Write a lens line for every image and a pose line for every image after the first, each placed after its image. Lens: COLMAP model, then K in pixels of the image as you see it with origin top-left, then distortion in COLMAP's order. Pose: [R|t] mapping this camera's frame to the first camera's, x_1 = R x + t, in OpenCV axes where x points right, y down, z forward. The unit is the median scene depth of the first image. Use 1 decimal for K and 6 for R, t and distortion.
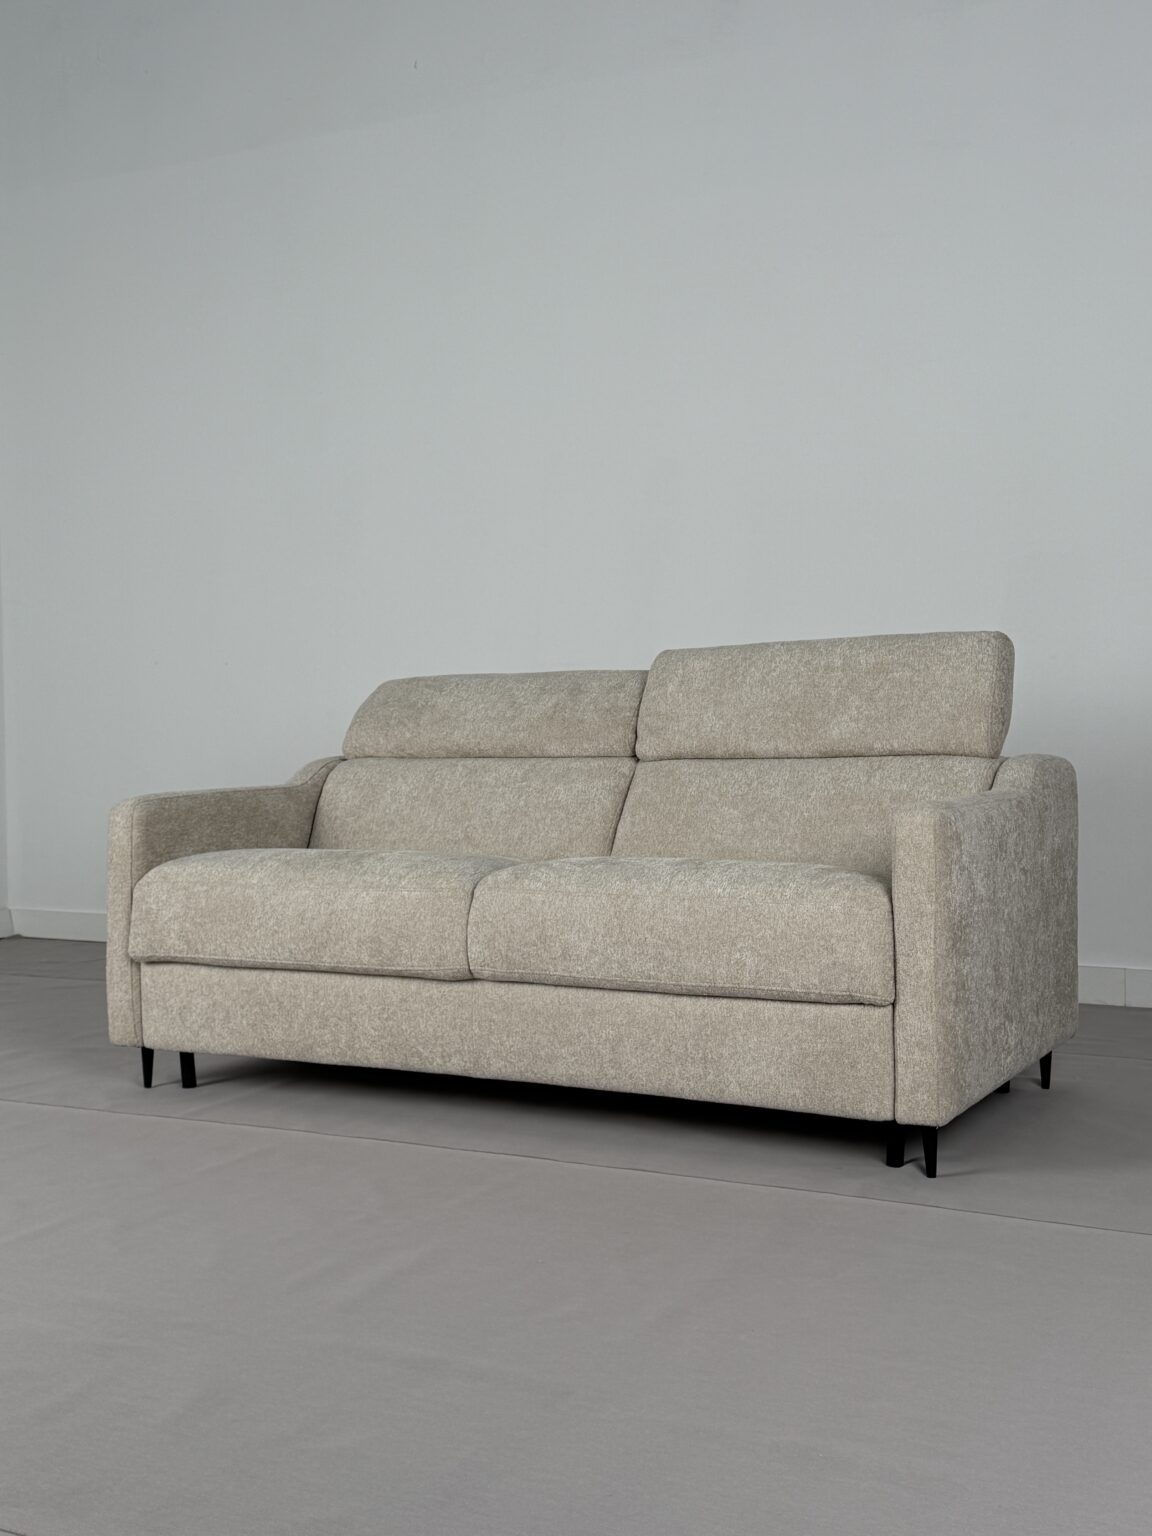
lens RADIAL K [[1757.2, 0, 576.0], [0, 1757.2, 768.0], [0, 0, 1]] dist [0.150462, 0.015820]
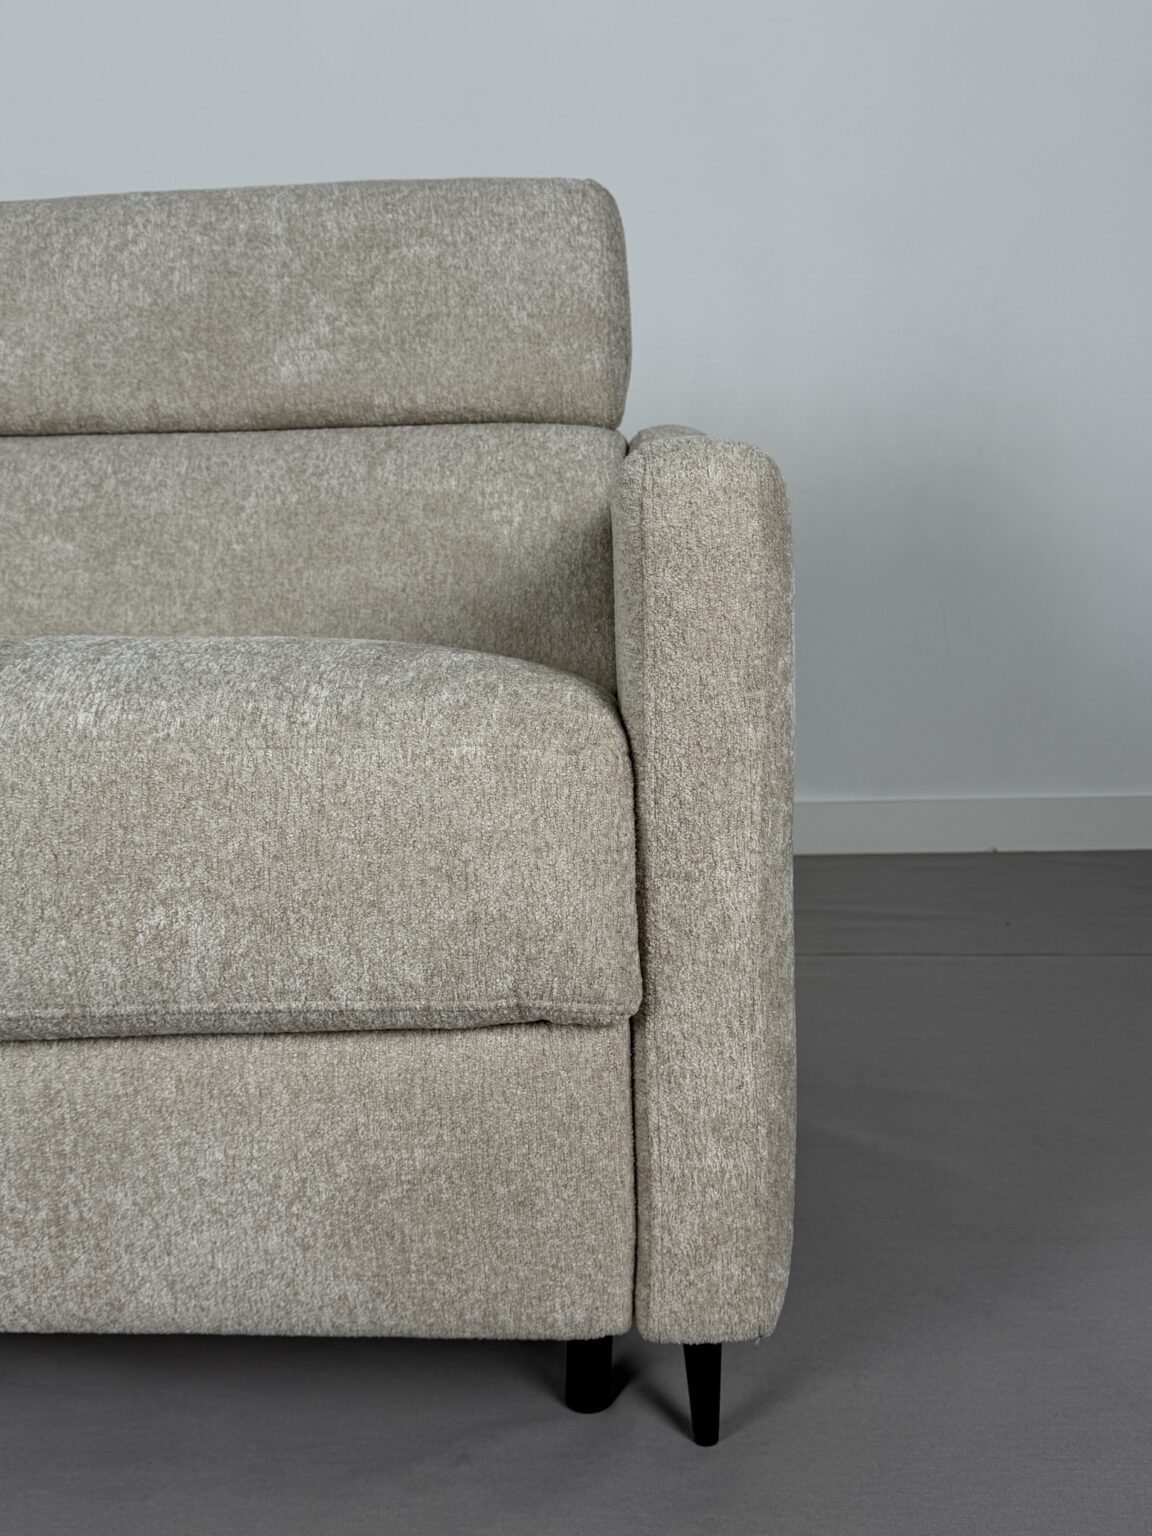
lens RADIAL K [[1487.3, 0, 576.0], [0, 1487.3, 768.0], [0, 0, 1]] dist [0.194336, -0.476837]
pose [[0.895630, -0.062559, 0.440379, 0.040219], [0.017922, 0.994331, 0.104804, 0.051476], [-0.444439, -0.085973, 0.891674, 0.716433]]
